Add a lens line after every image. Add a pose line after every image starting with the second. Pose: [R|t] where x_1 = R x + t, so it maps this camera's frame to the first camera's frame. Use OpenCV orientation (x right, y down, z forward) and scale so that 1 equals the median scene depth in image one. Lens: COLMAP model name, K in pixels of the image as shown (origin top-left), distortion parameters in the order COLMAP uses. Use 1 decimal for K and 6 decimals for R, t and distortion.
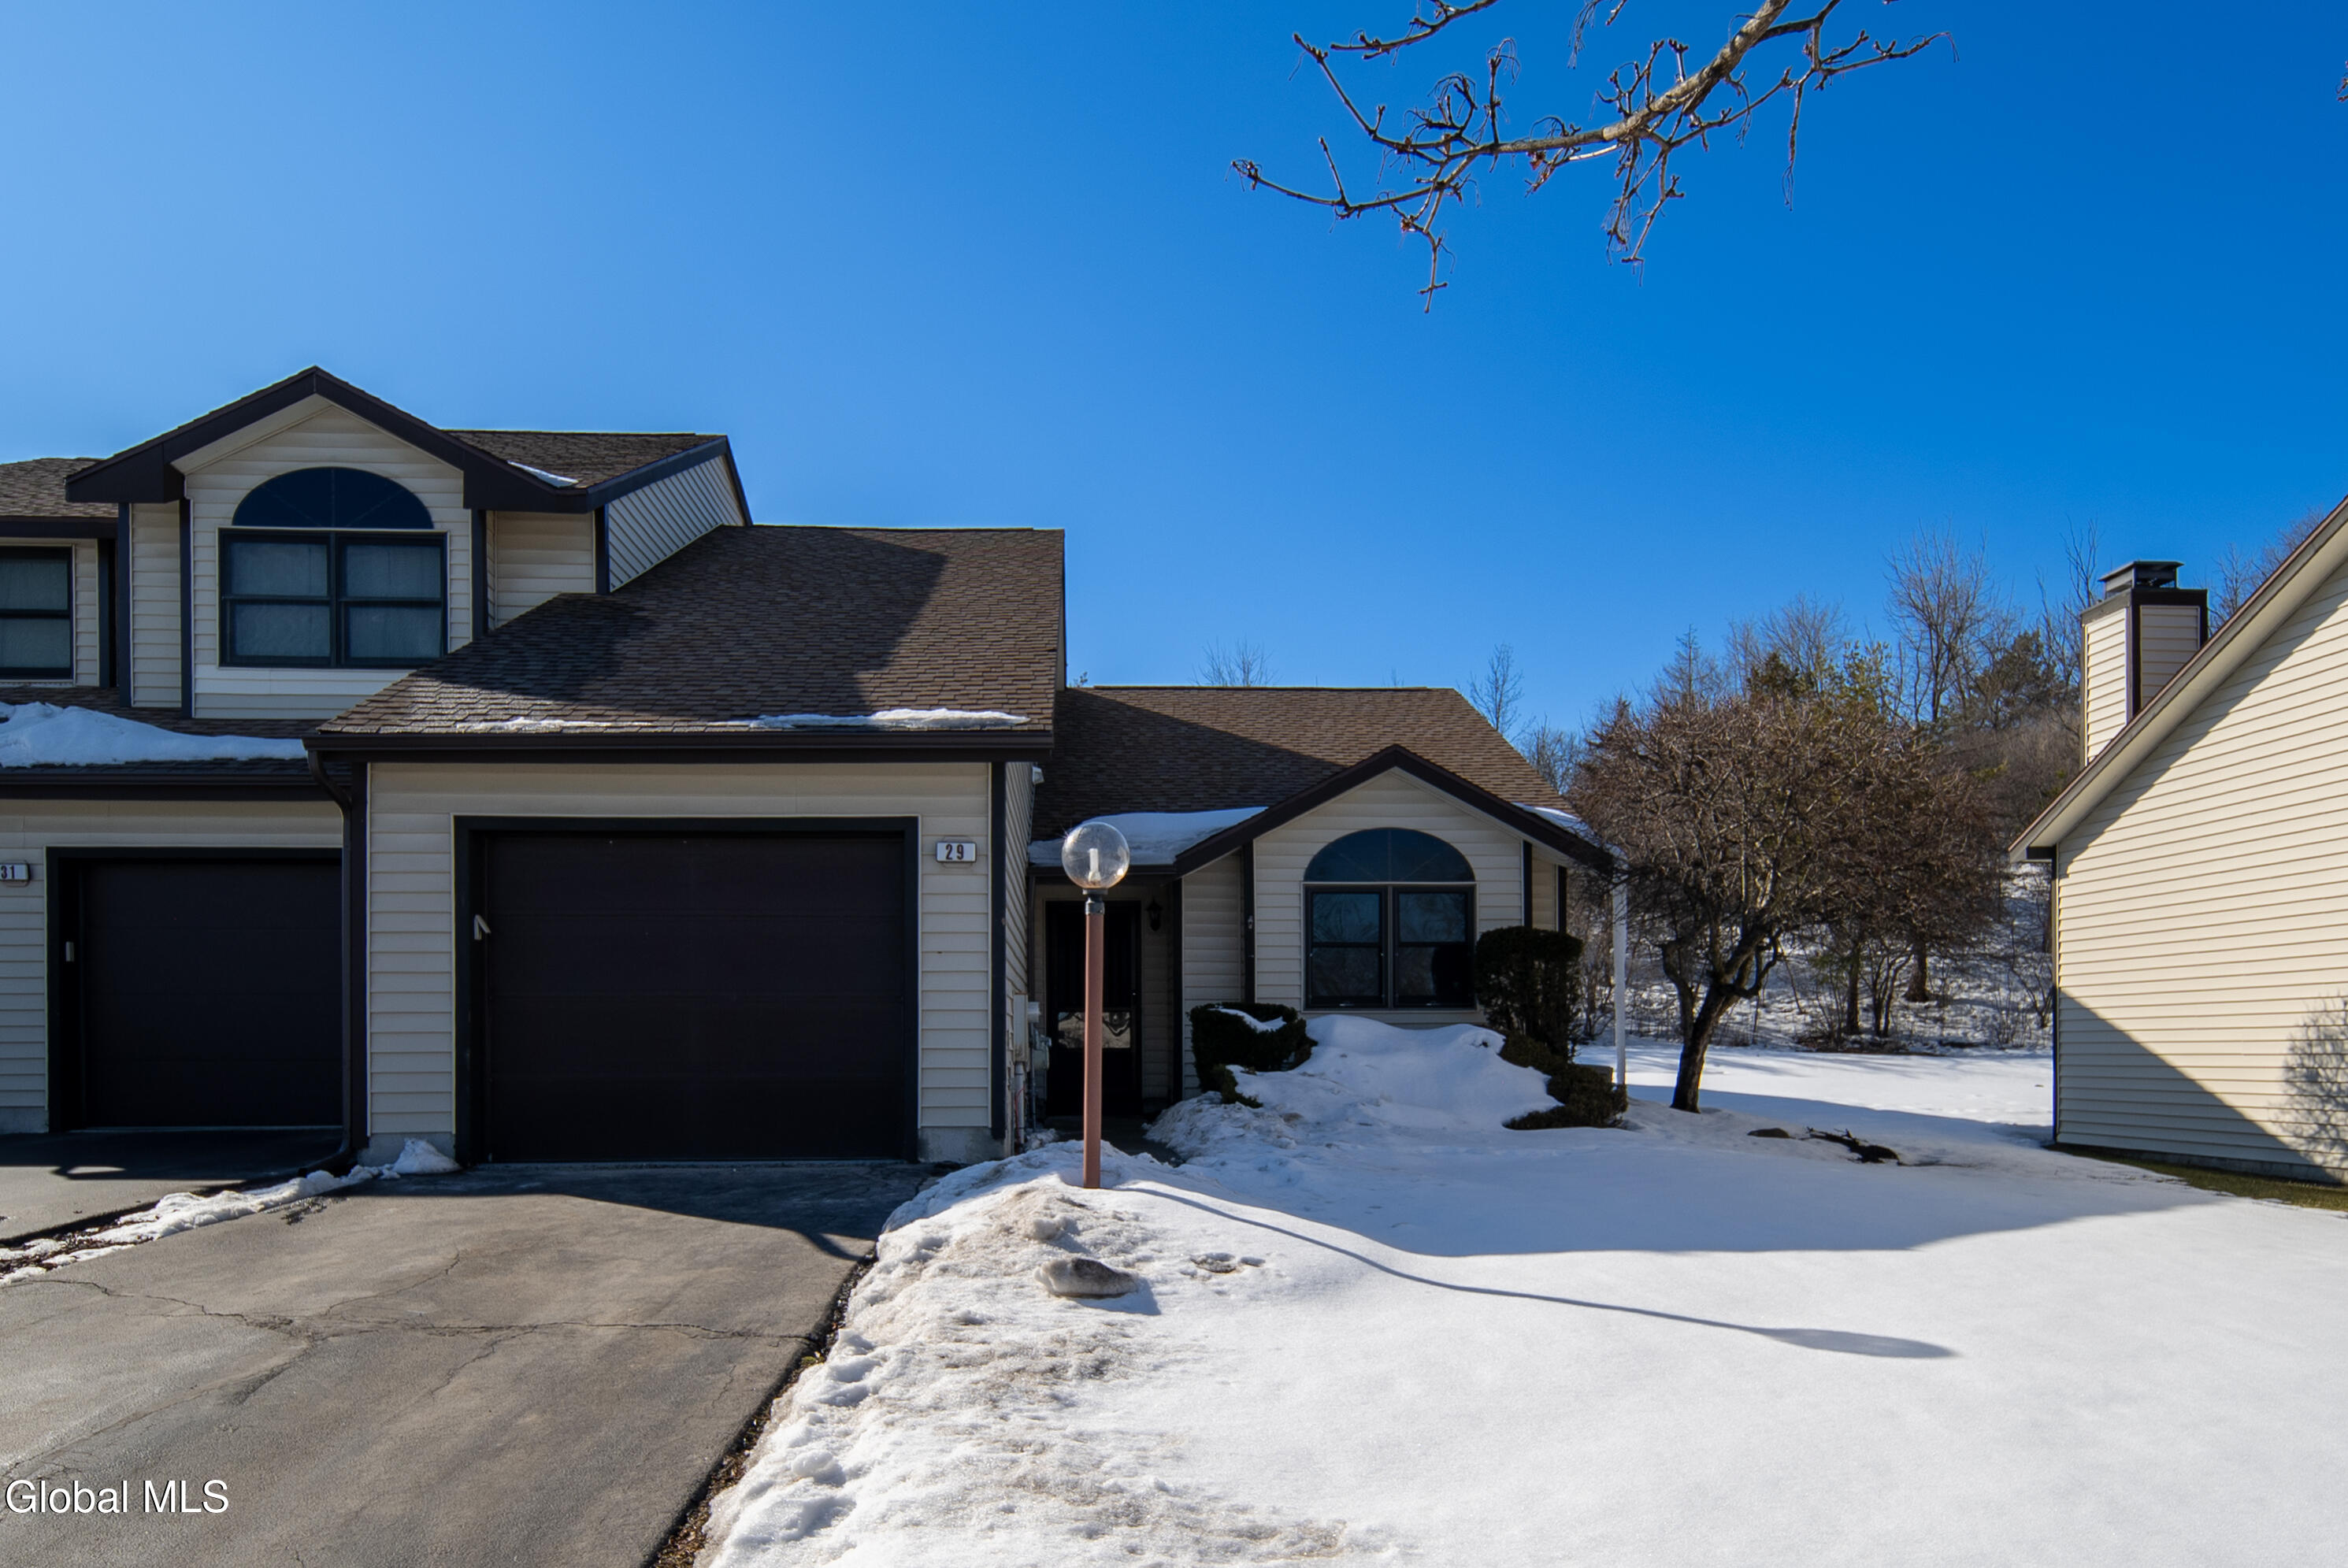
lens RADIAL K [[1550.6, 0, 1176.7], [0, 1550.6, 938.9], [0, 0, 1]] dist [-0.002628, 0.000240]
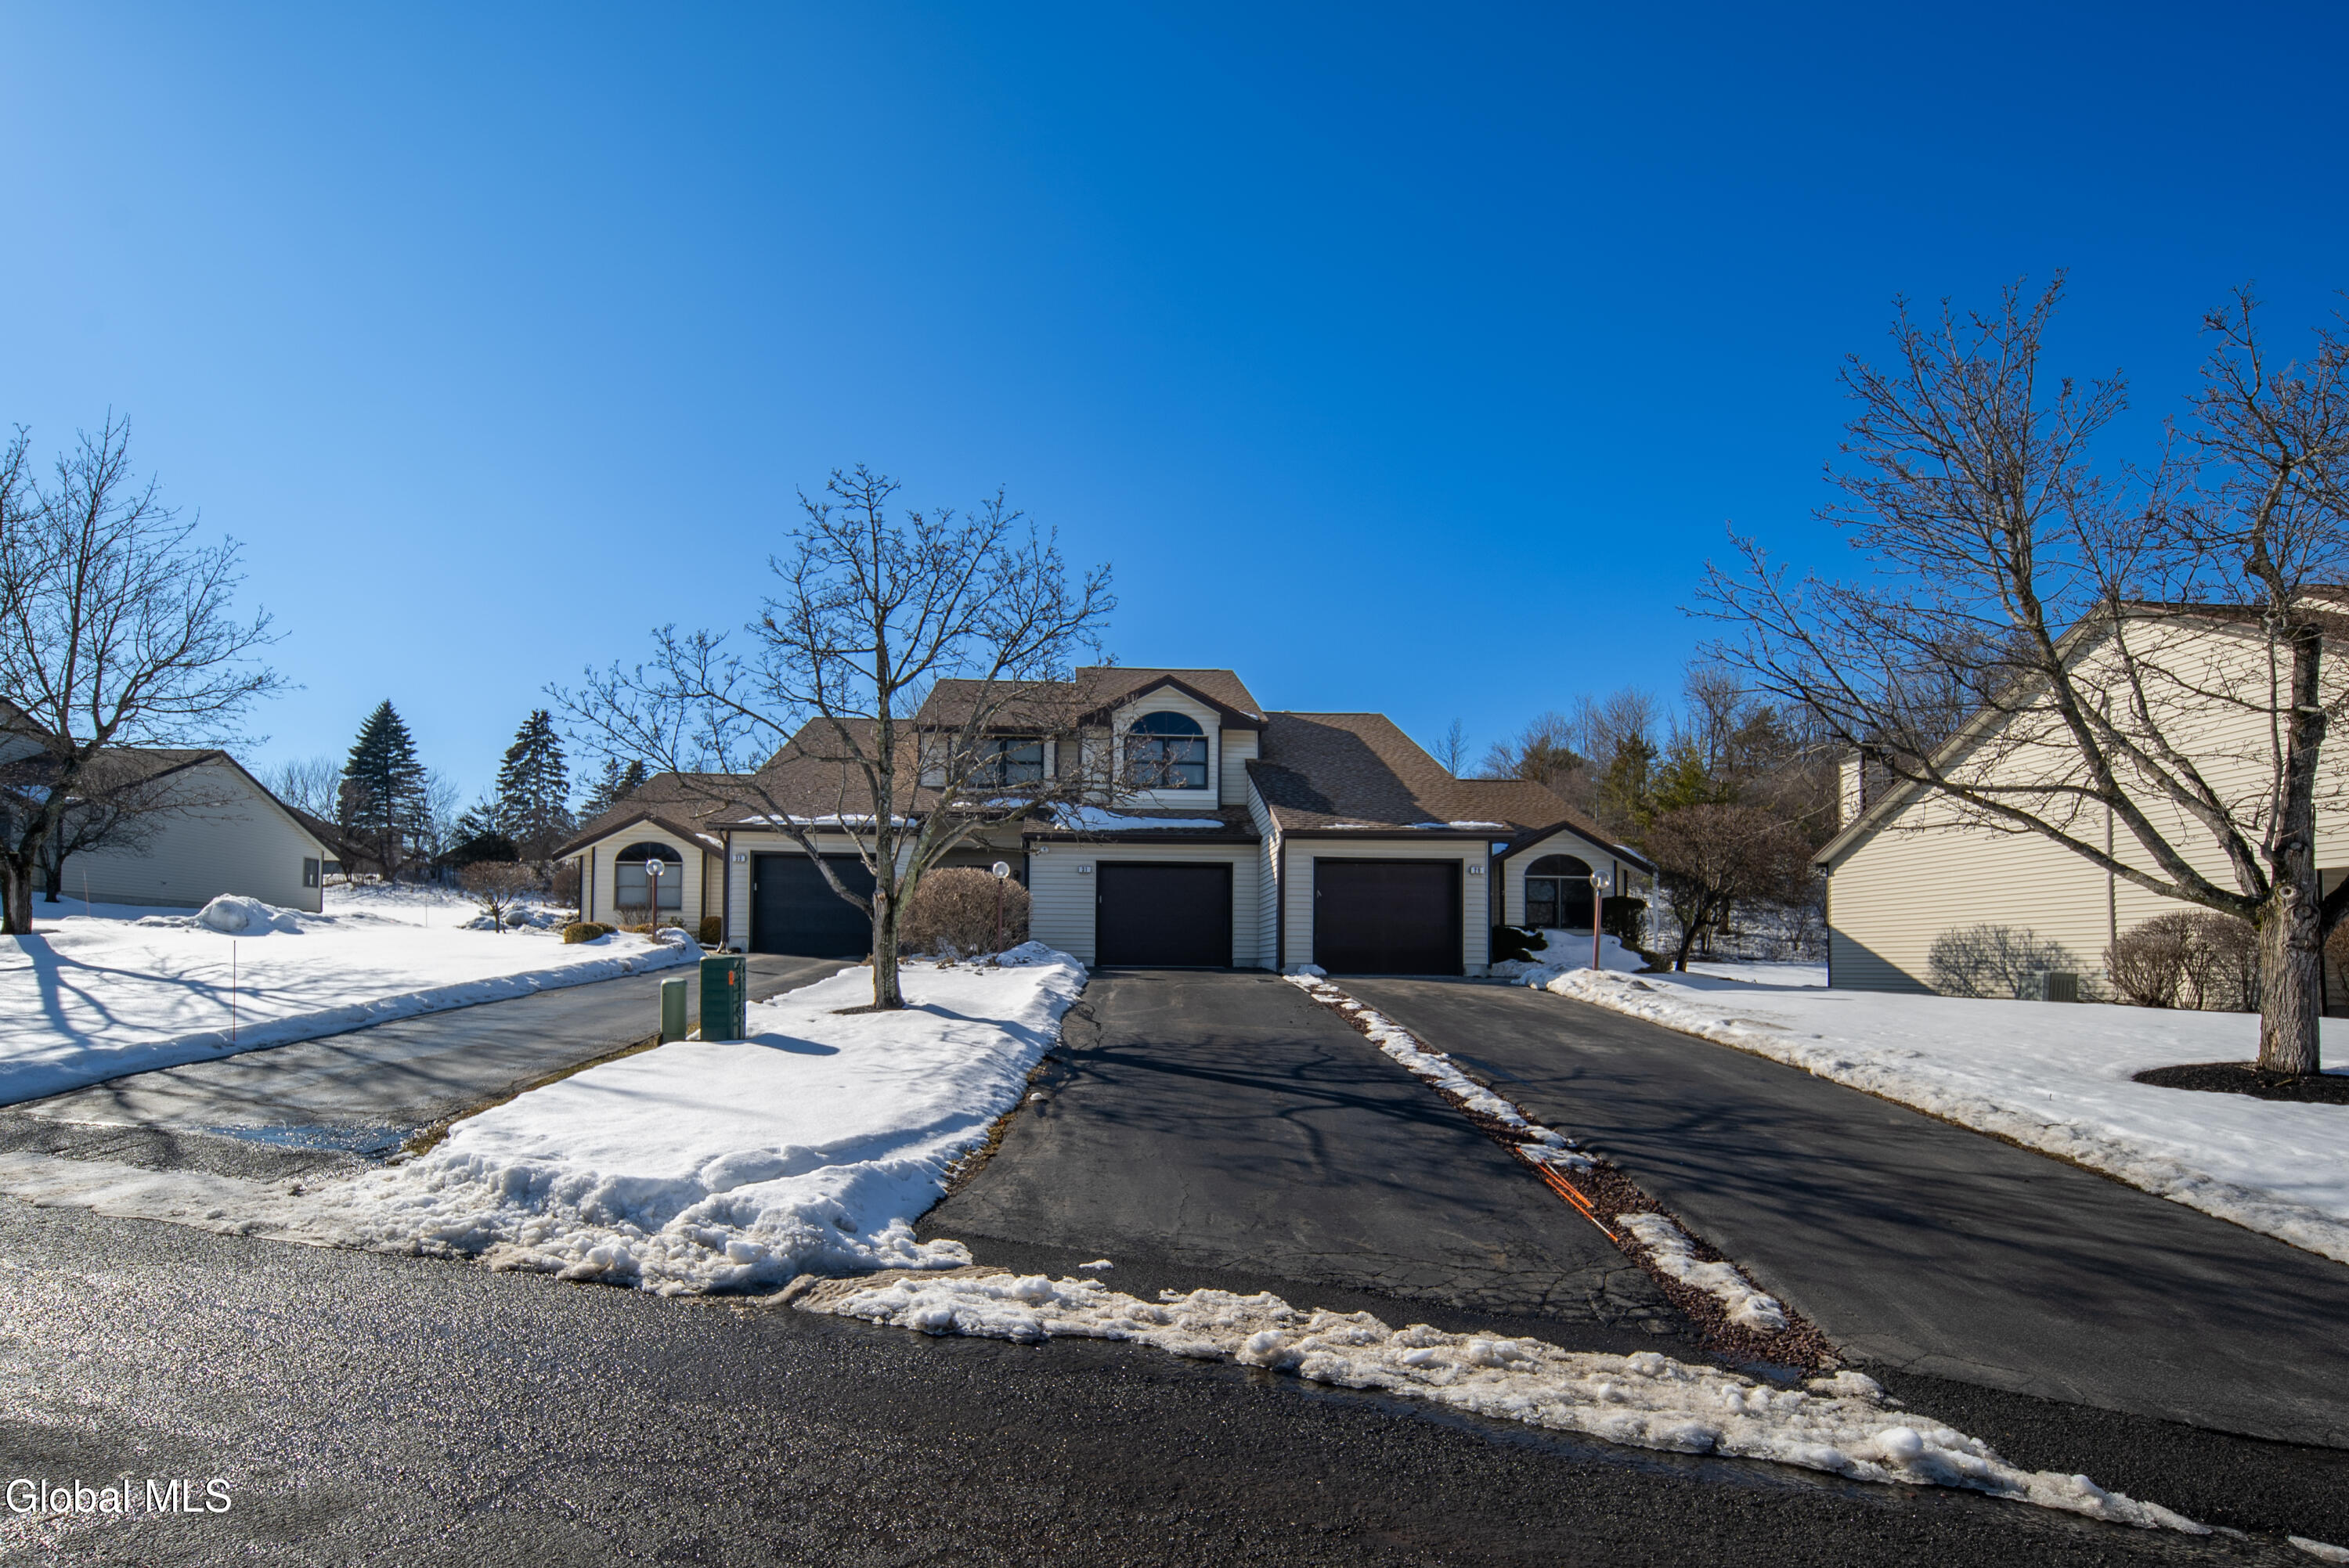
lens RADIAL K [[1065.4, 0, 1172.2], [0, 1065.4, 844.2], [0, 0, 1]] dist [-0.000381, 0.000086]
pose [[0.999922, 0.012347, 0.001714, -0.474421], [-0.012259, 0.998949, -0.044165, -0.005421], [-0.002257, 0.044141, 0.999023, -0.671509]]
